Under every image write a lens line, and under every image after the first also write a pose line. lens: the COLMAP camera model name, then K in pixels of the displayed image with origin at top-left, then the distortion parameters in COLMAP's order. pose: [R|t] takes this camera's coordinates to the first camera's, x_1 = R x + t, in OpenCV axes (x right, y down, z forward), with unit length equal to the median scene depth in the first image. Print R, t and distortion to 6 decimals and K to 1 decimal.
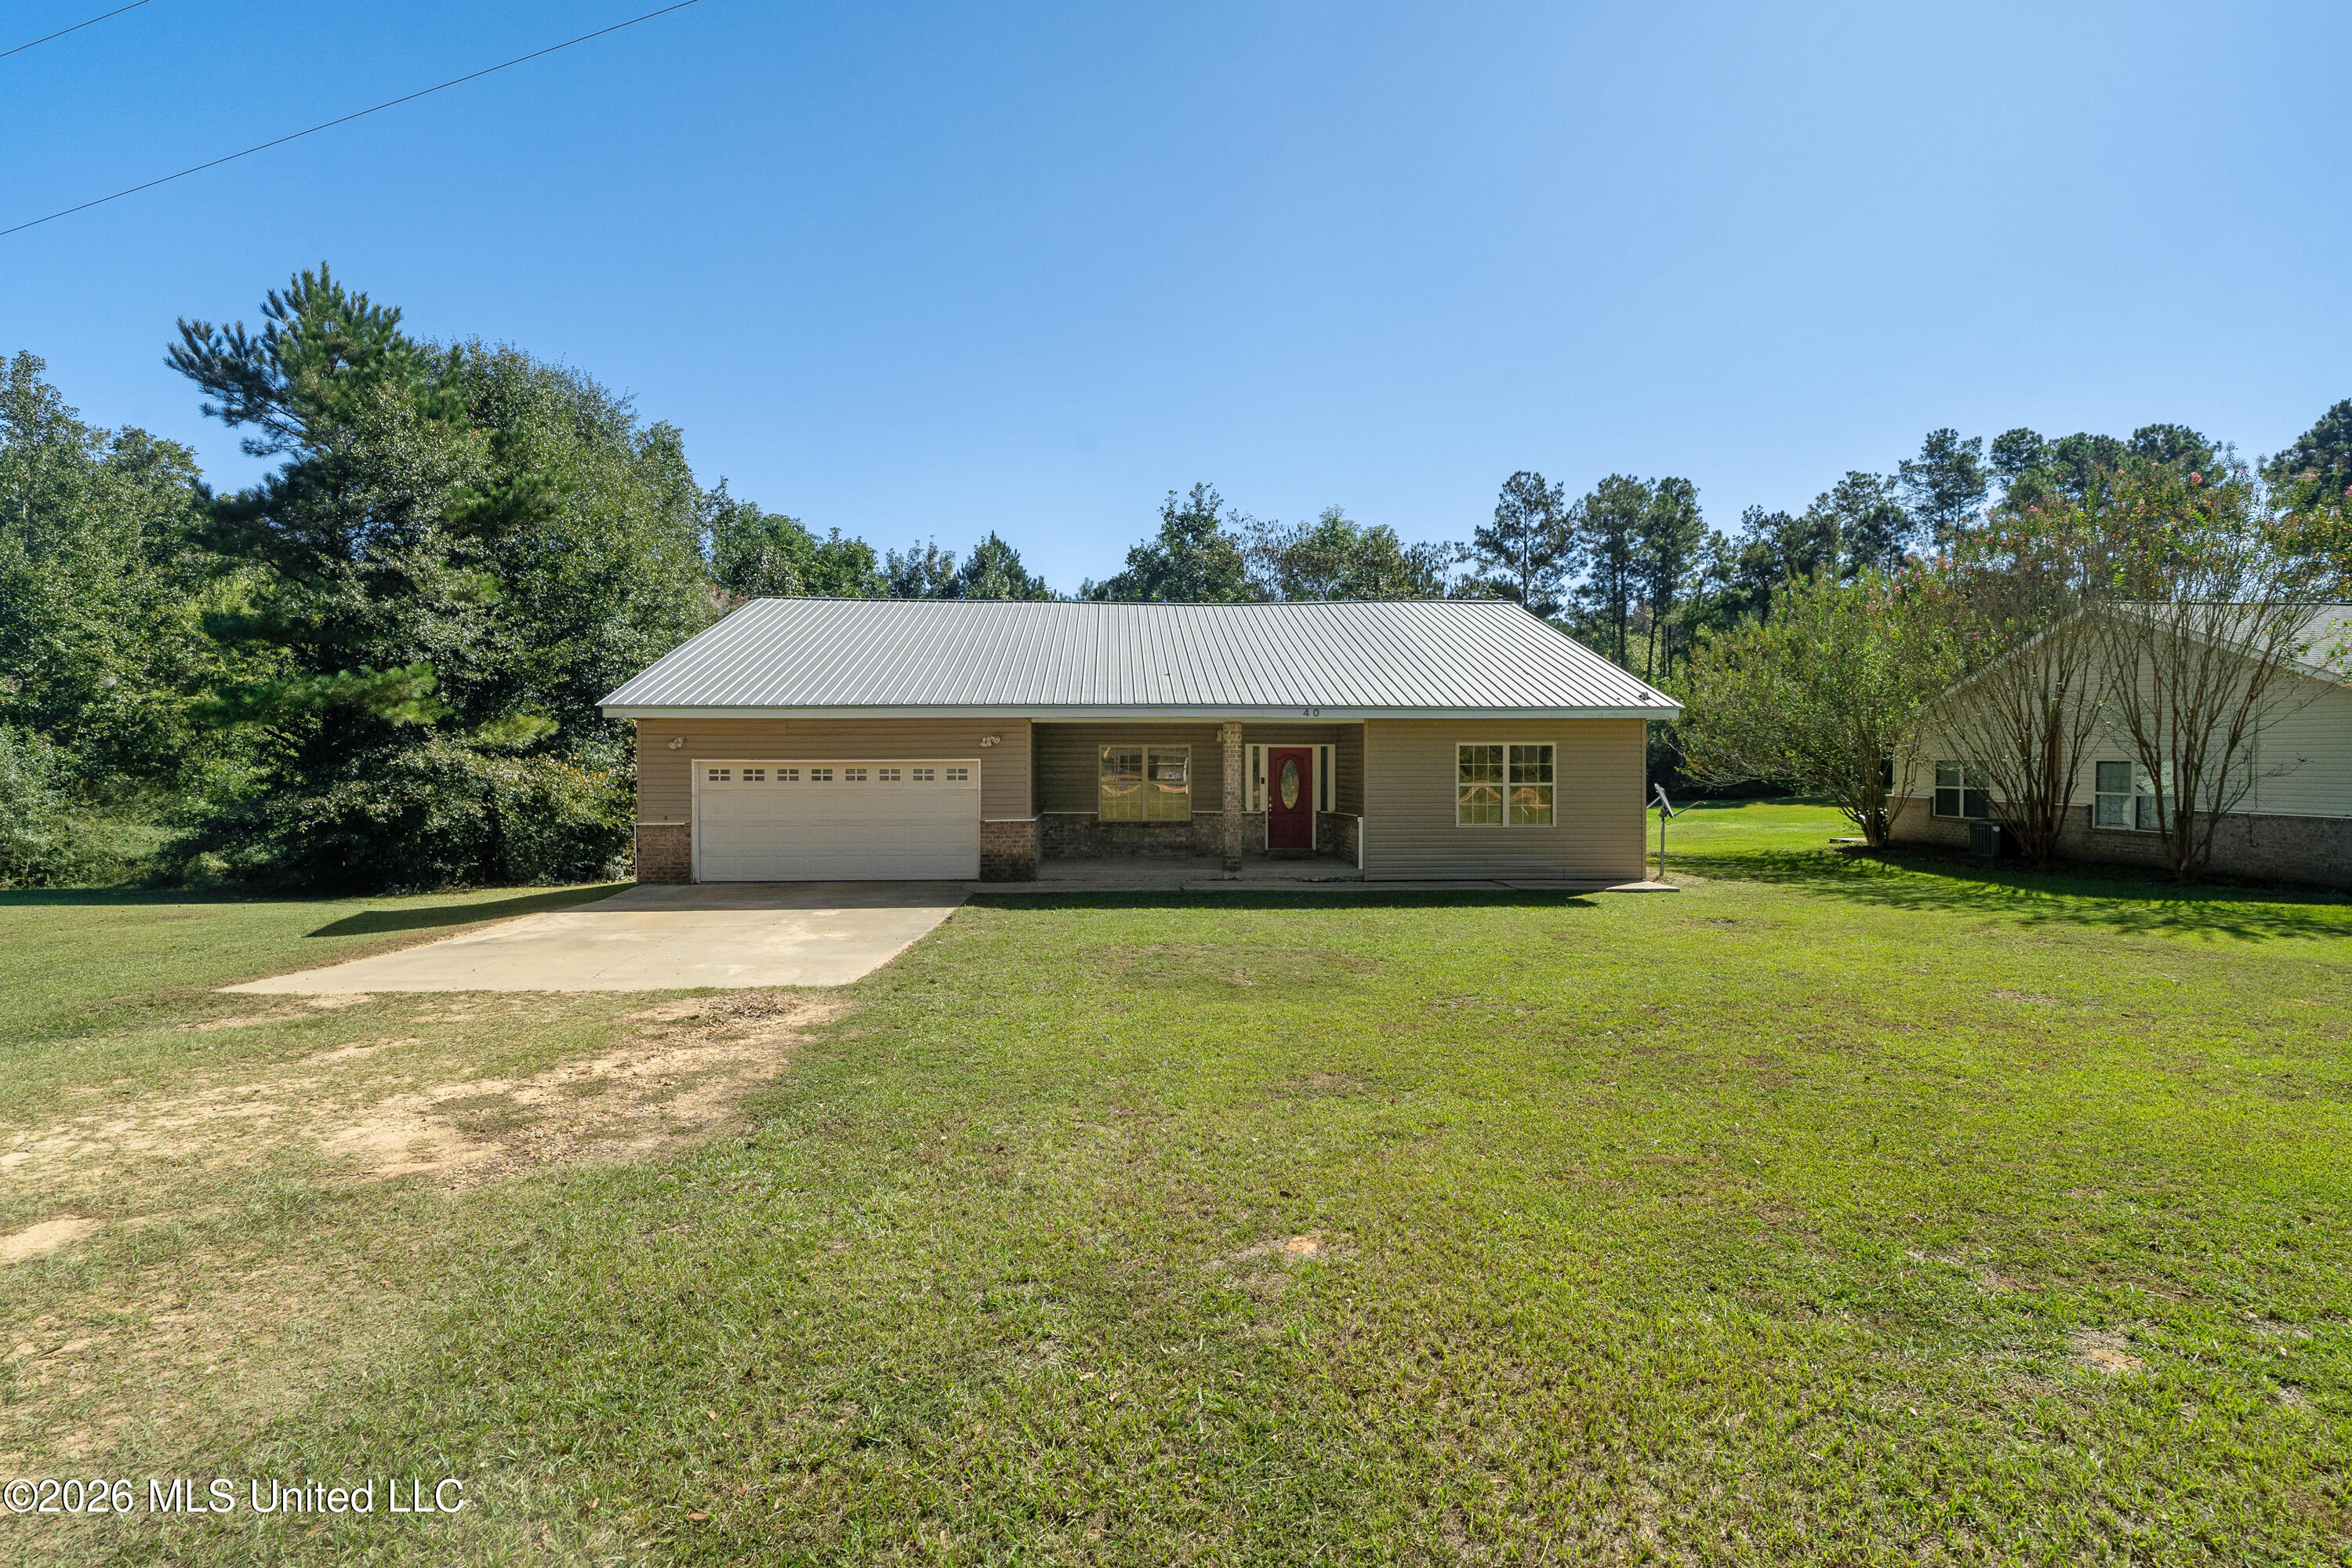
lens RADIAL K [[1074.9, 0, 1173.6], [0, 1074.9, 771.0], [0, 0, 1]] dist [-0.016511, 0.011245]
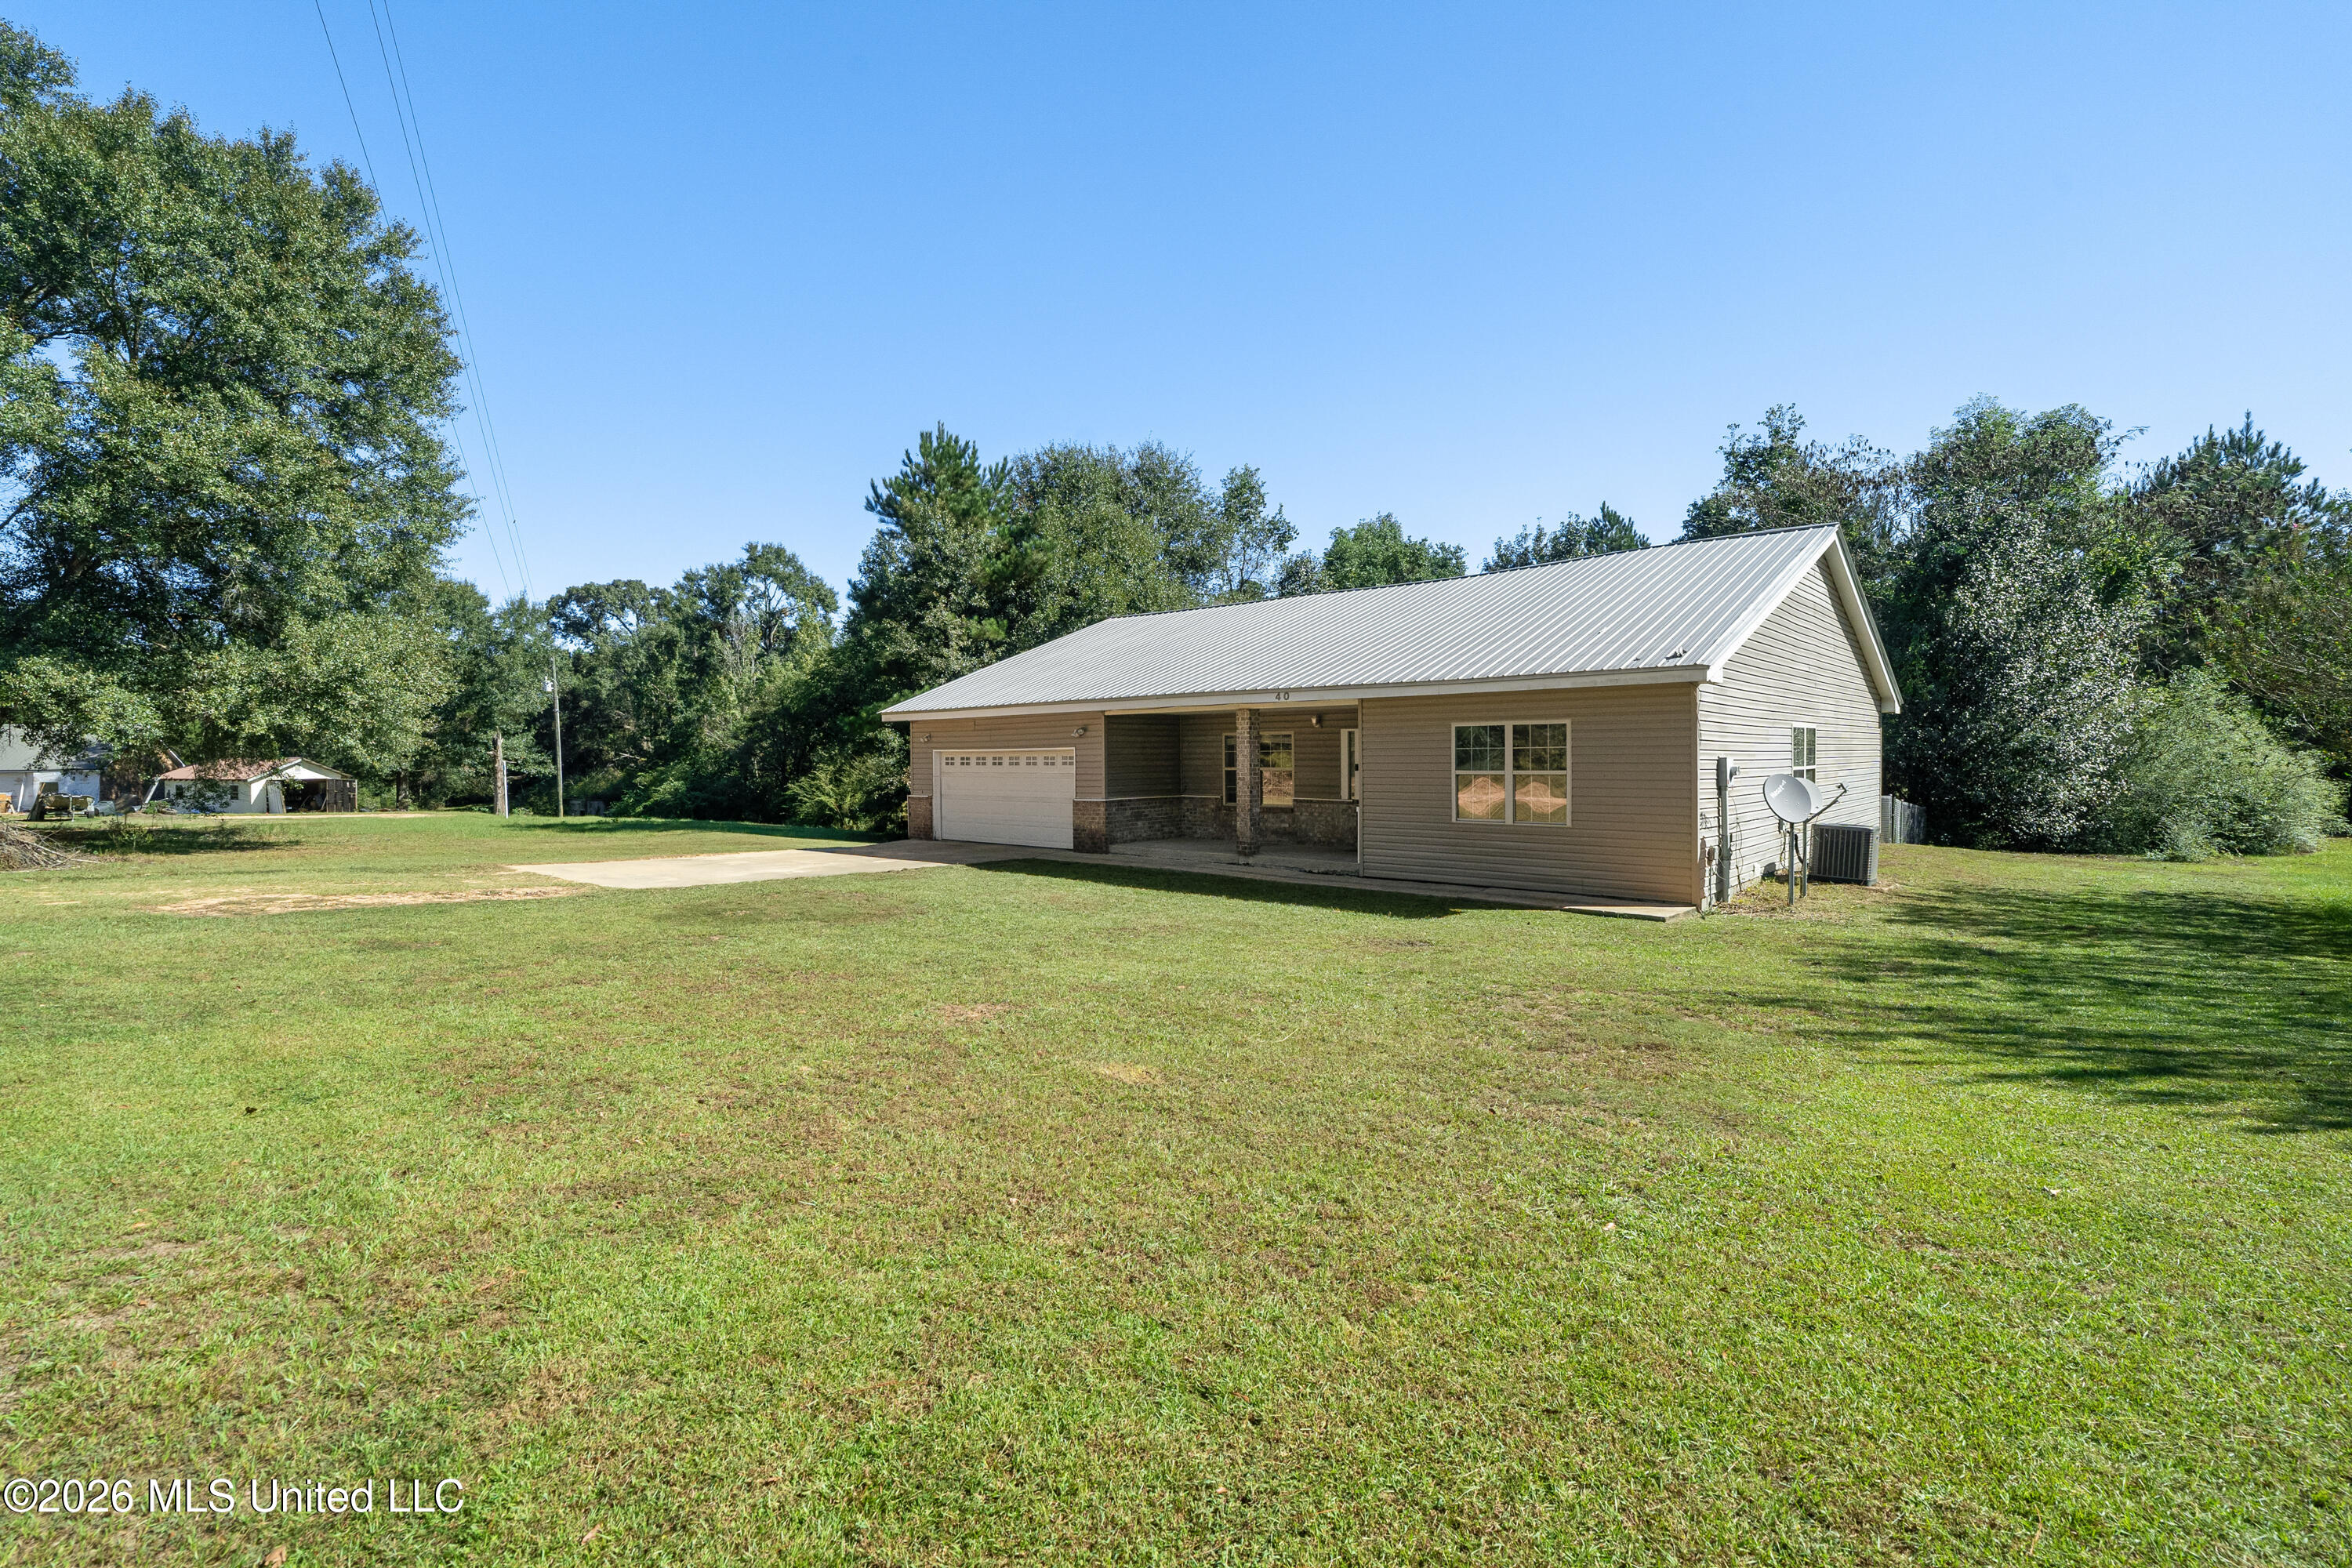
lens RADIAL K [[1067.9, 0, 1177.1], [0, 1067.9, 769.2], [0, 0, 1]] dist [0.001005, 0.000113]
pose [[0.702170, 0.005354, -0.711990, 0.643353], [0.000713, 0.999966, 0.008223, 0.002670], [0.712009, -0.006282, 0.702142, 0.224264]]
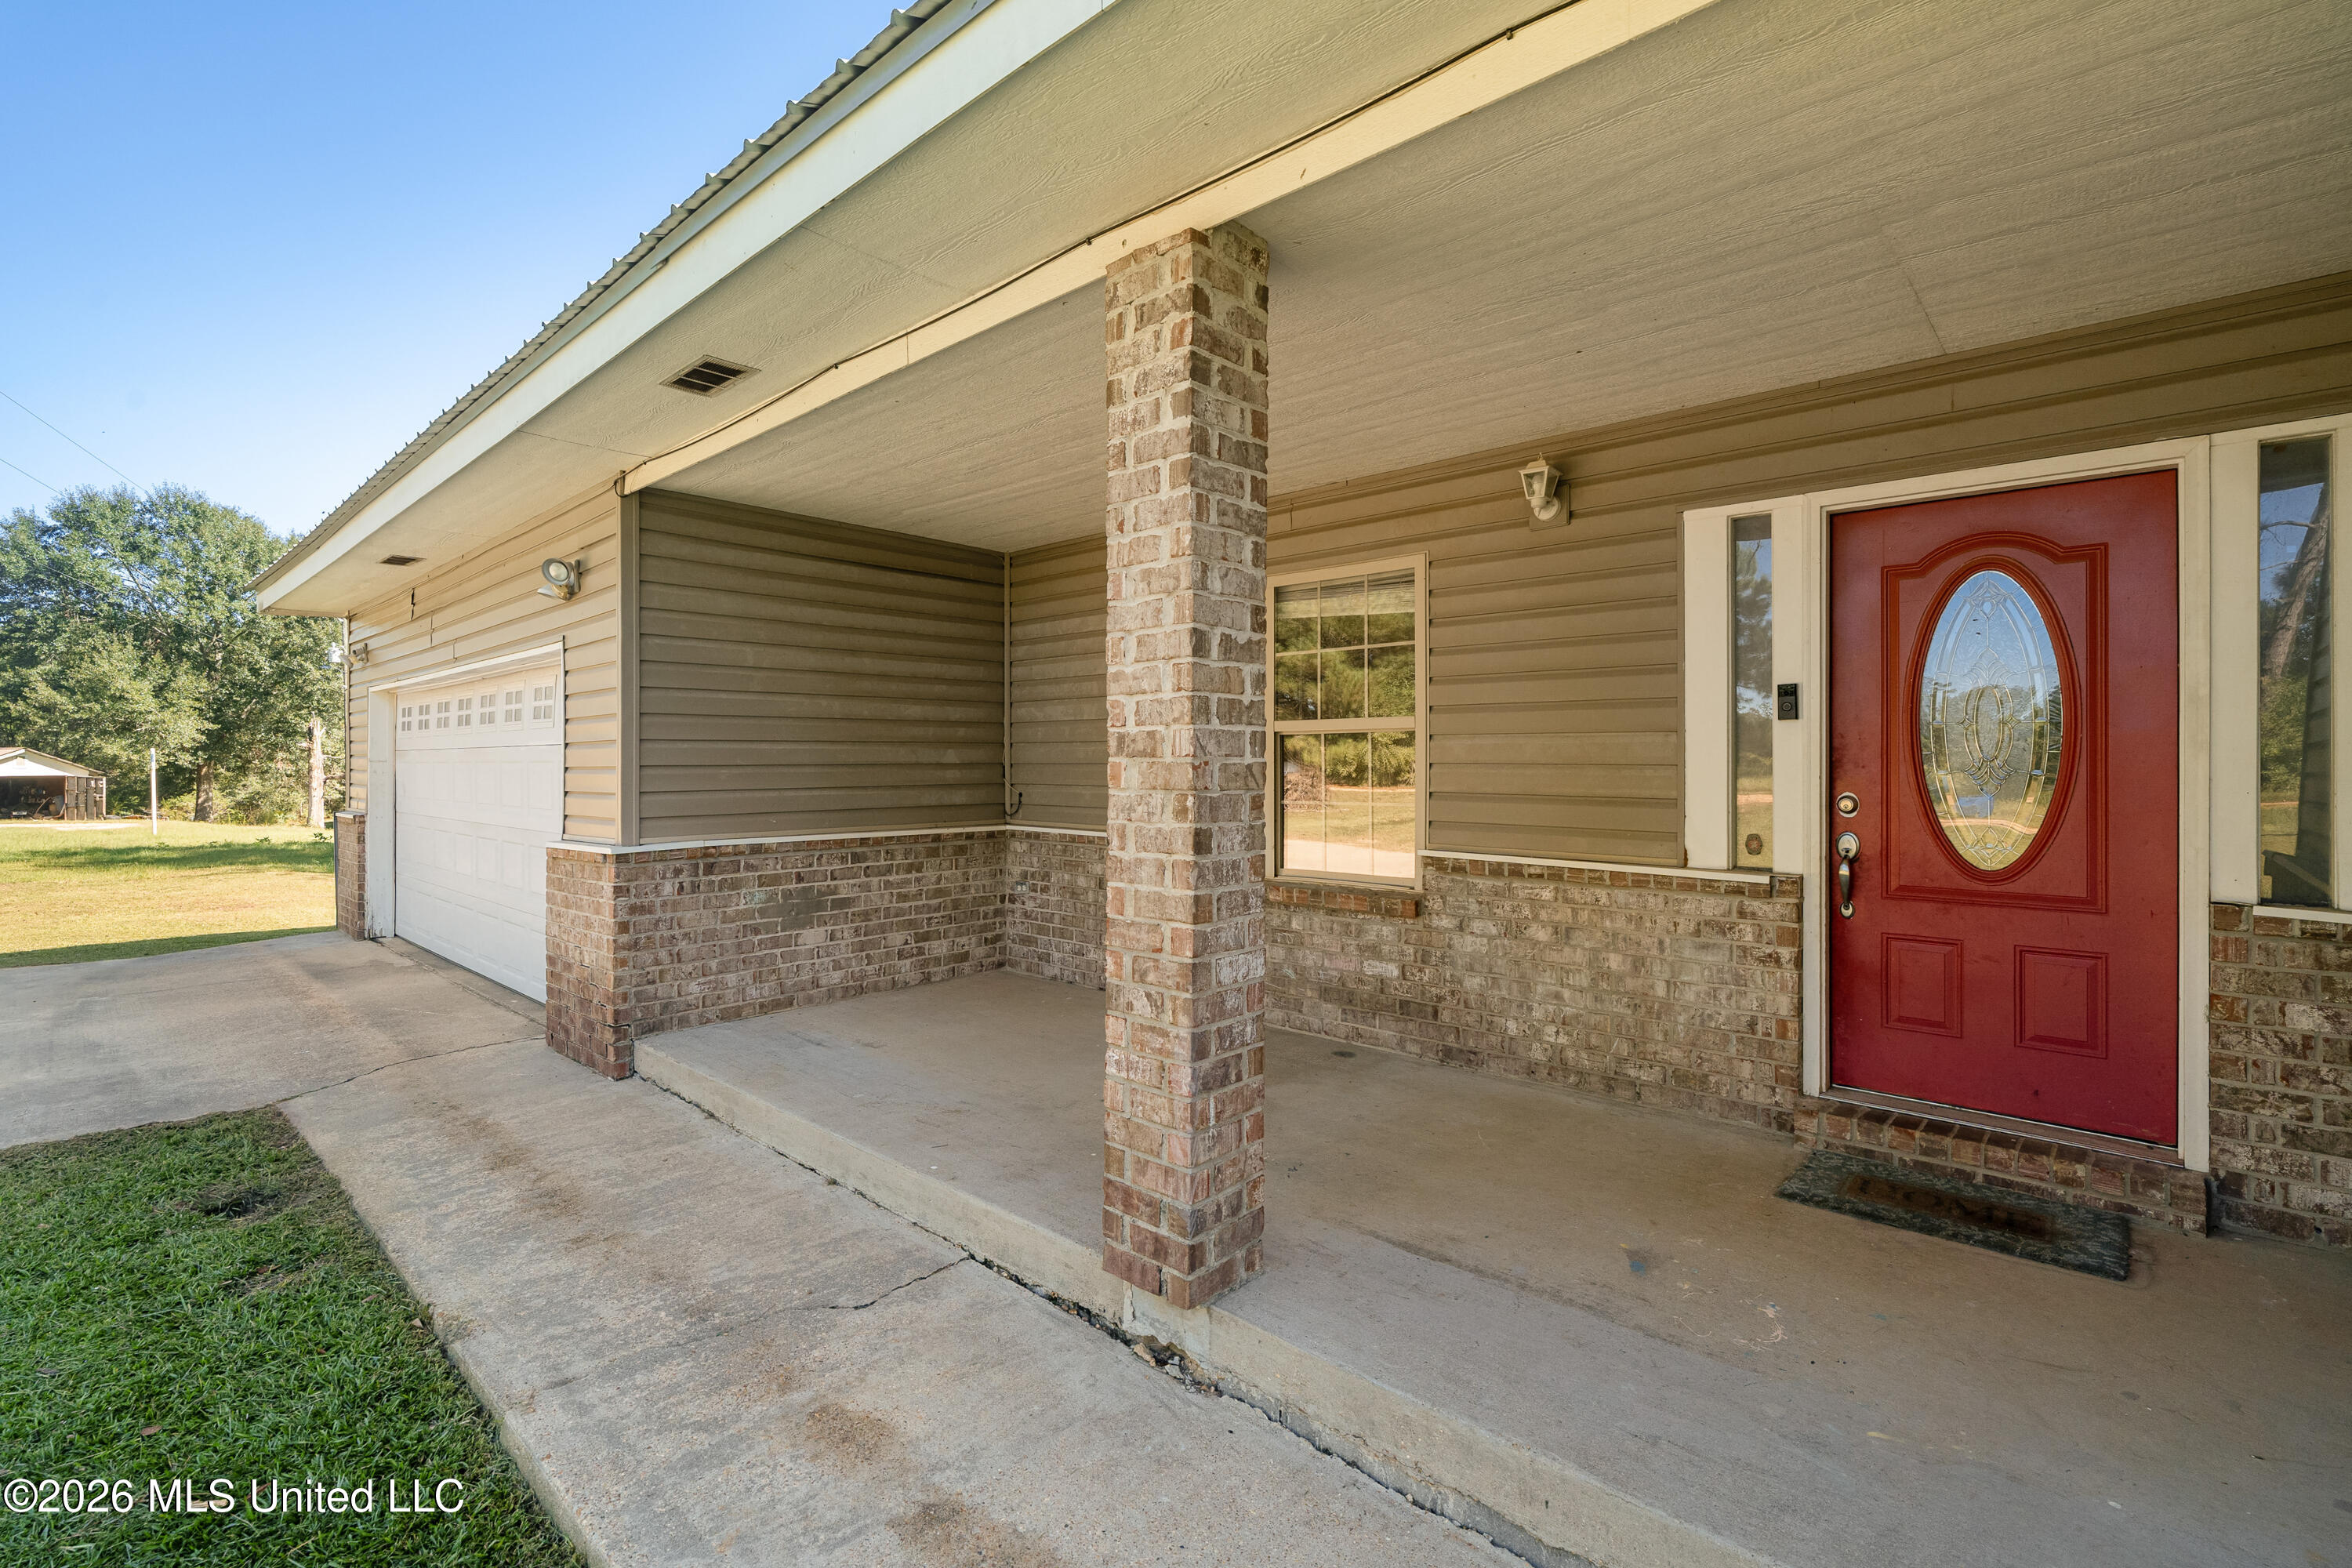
lens RADIAL K [[1059.5, 0, 1175.7], [0, 1059.5, 767.8], [0, 0, 1]] dist [-0.046047, 0.000001]
pose [[0.687866, 0.003188, -0.725831, 0.138310], [-0.005402, 0.999985, -0.000728, 0.021006], [0.725817, 0.004422, 0.687873, 0.807904]]
